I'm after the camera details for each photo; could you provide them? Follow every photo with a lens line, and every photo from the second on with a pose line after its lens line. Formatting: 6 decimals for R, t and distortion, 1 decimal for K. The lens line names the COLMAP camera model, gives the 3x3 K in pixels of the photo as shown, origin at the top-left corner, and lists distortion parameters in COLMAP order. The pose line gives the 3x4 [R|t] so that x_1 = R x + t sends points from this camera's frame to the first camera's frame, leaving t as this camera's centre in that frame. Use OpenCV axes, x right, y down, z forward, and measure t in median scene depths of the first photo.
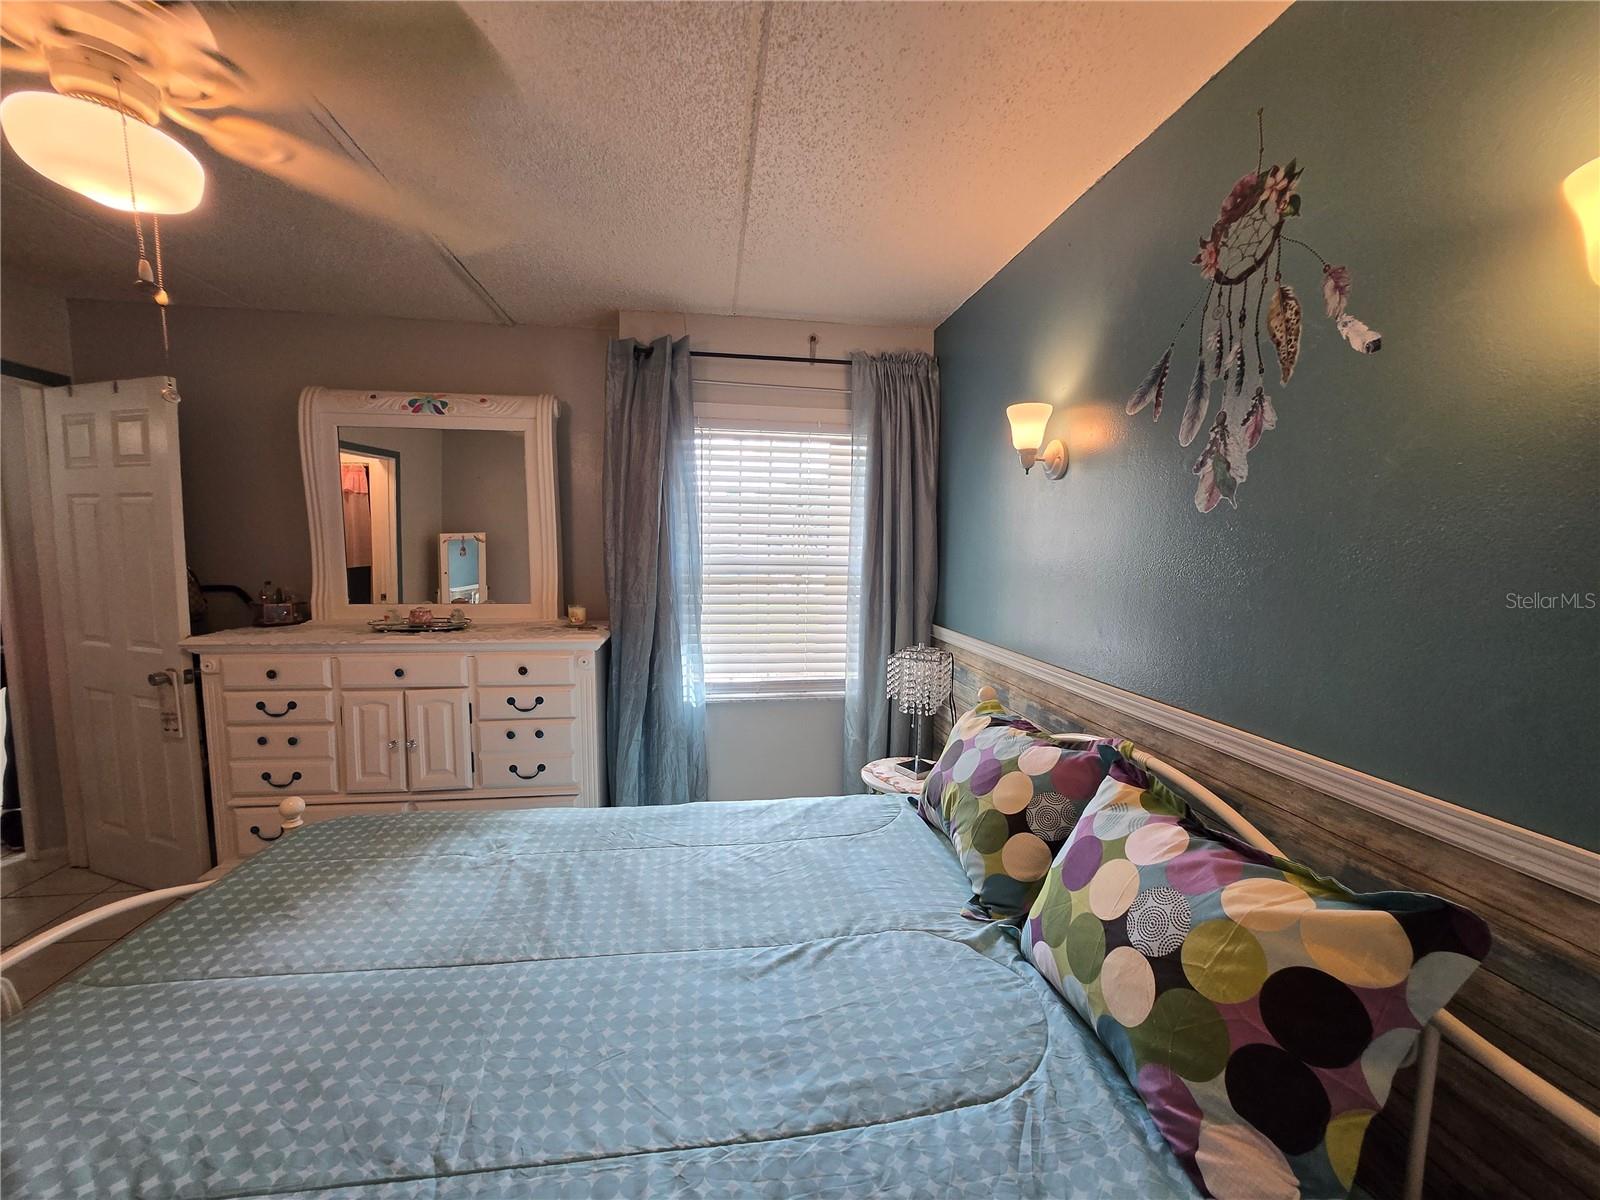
lens RADIAL K [[629.4, 0, 800.0], [0, 629.4, 600.0], [0, 0, 1]] dist [-0.002164, 0.000528]
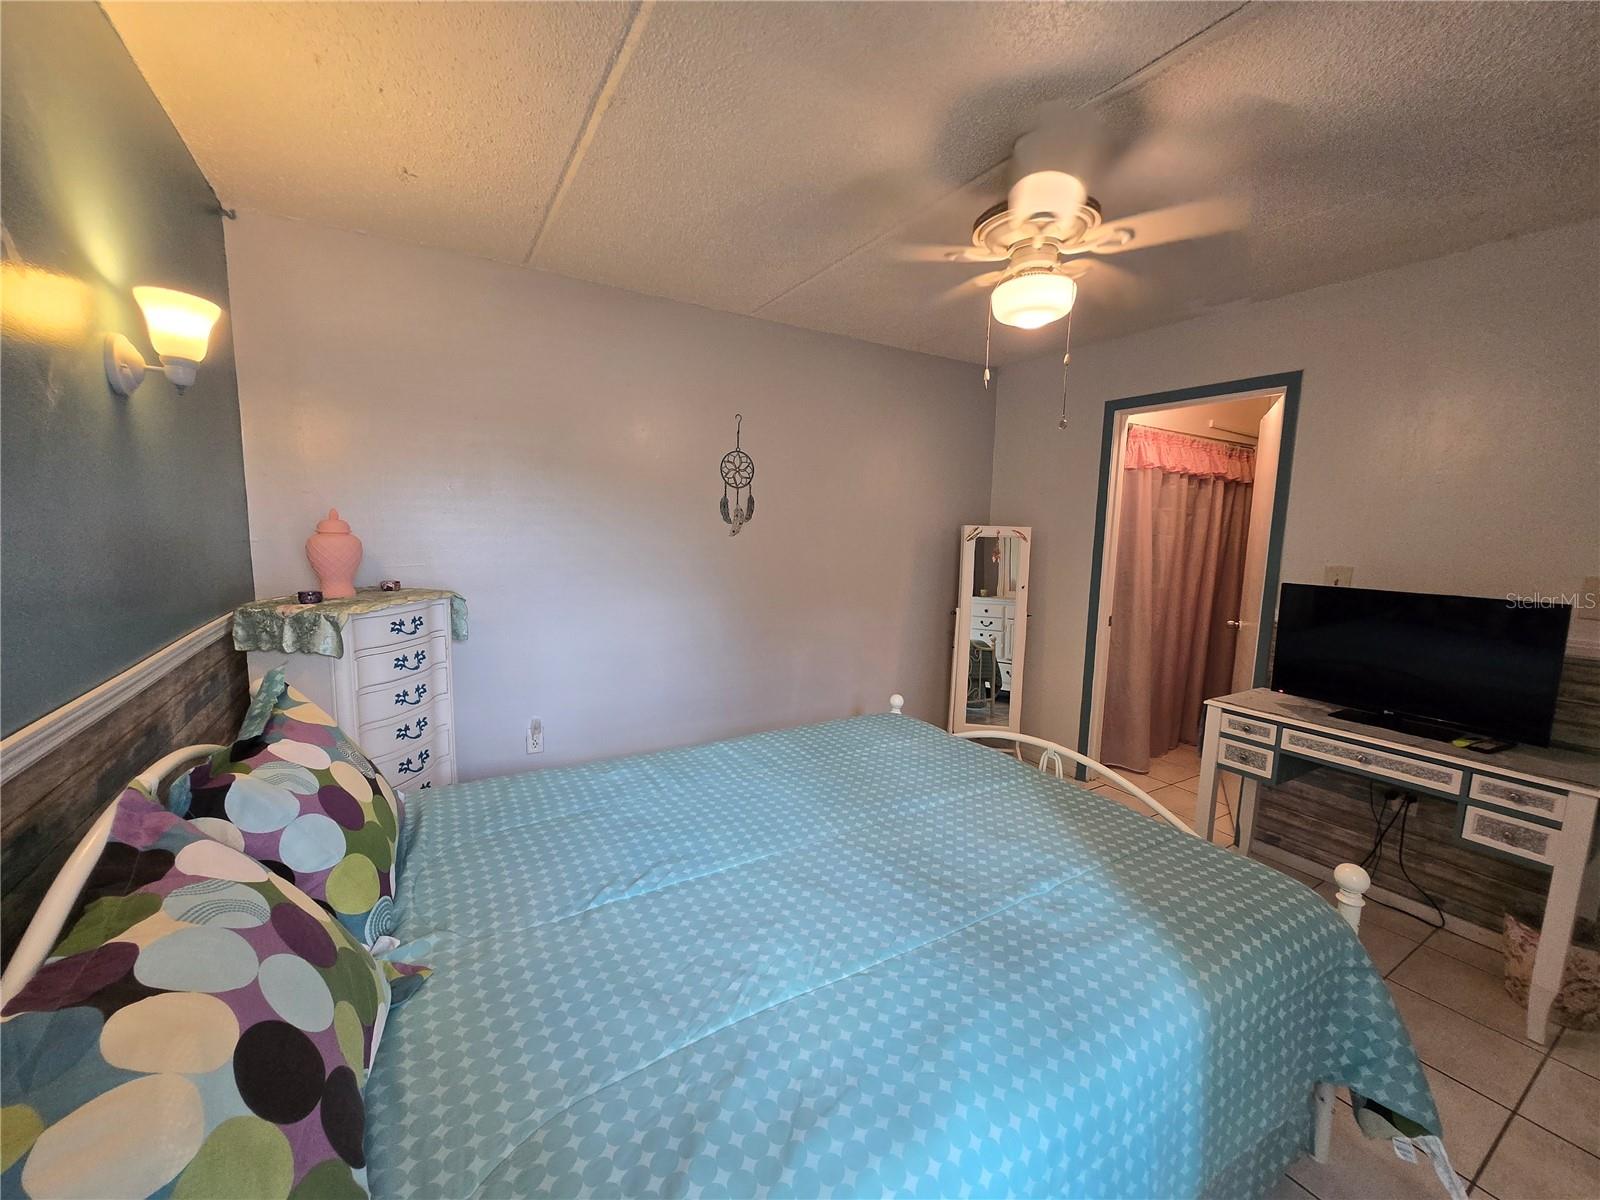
lens RADIAL K [[629.4, 0, 800.0], [0, 629.4, 600.0], [0, 0, 1]] dist [-0.002164, 0.000528]
pose [[-0.921359, 0.011260, -0.388550, 0.128131], [-0.072170, 0.977246, 0.199454, -0.131557], [0.381955, 0.211811, -0.899581, 1.666024]]
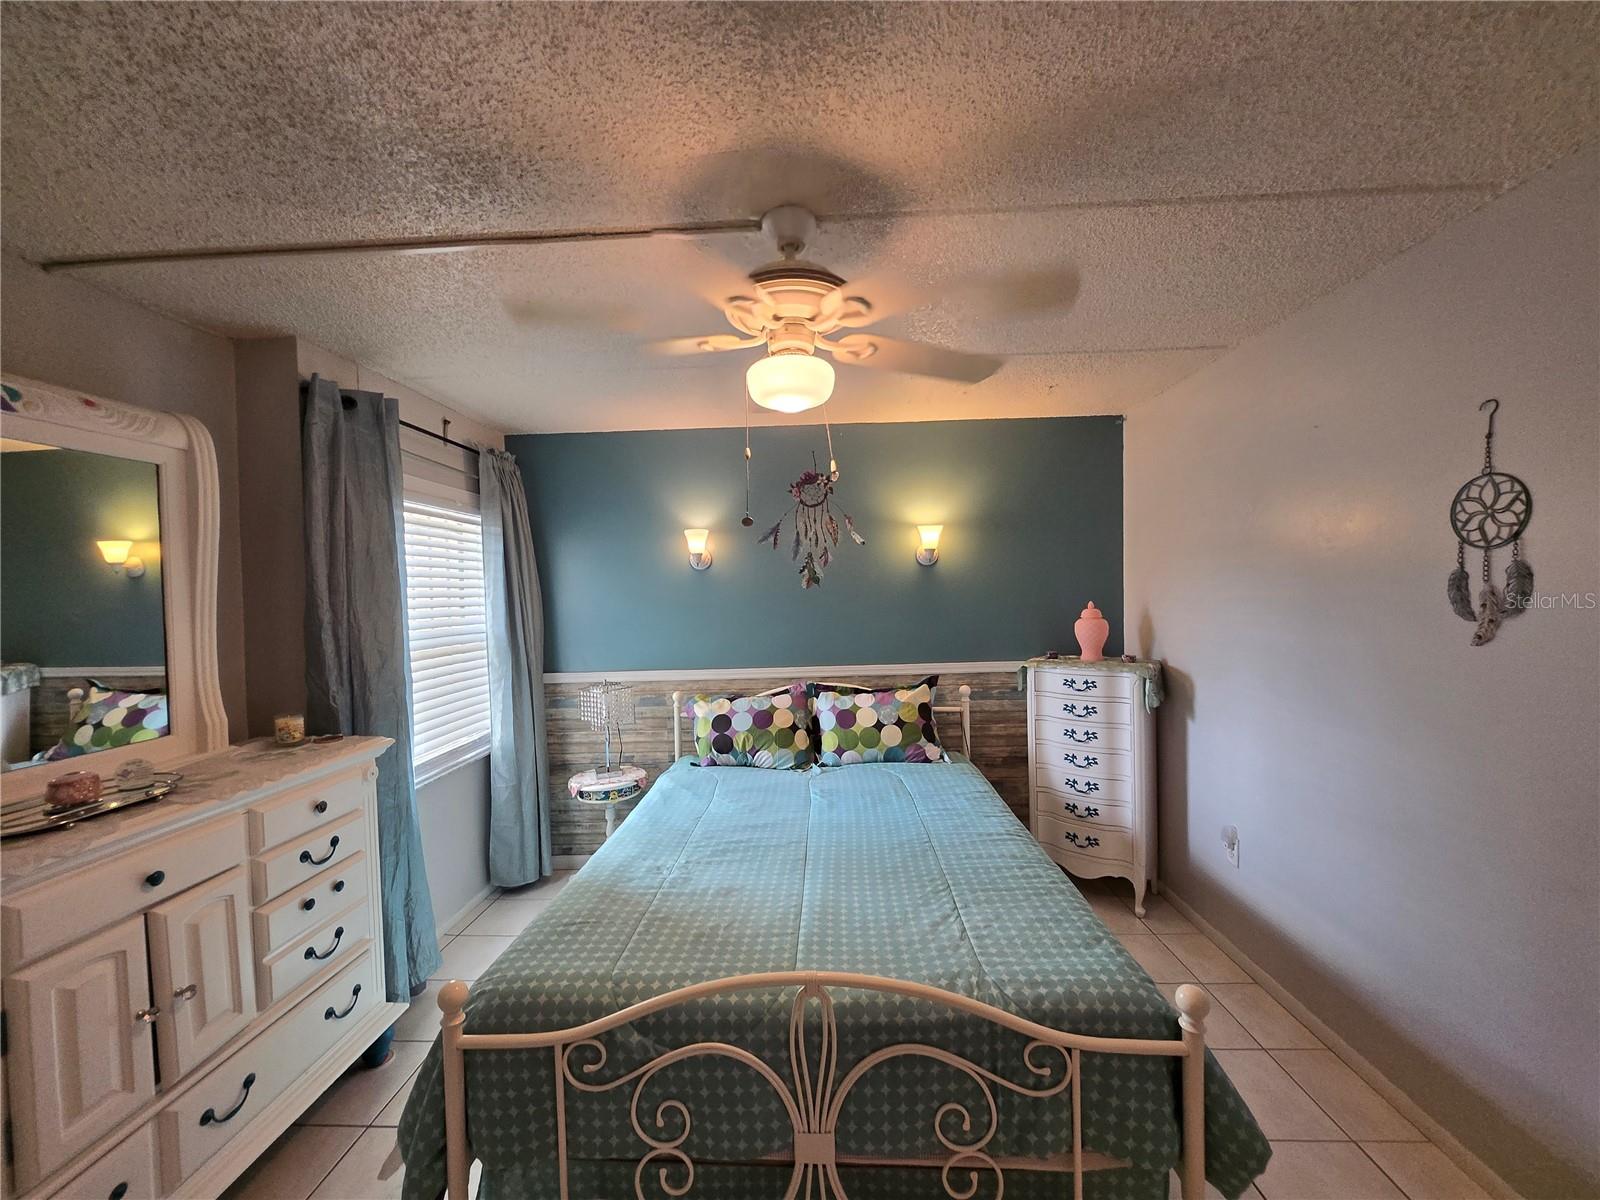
lens RADIAL K [[629.4, 0, 800.0], [0, 629.4, 600.0], [0, 0, 1]] dist [-0.002164, 0.000528]
pose [[0.183259, -0.035233, 0.982433, -1.772590], [0.115705, 0.993184, 0.014035, -0.122743], [-0.976232, 0.111100, 0.186087, 0.494923]]
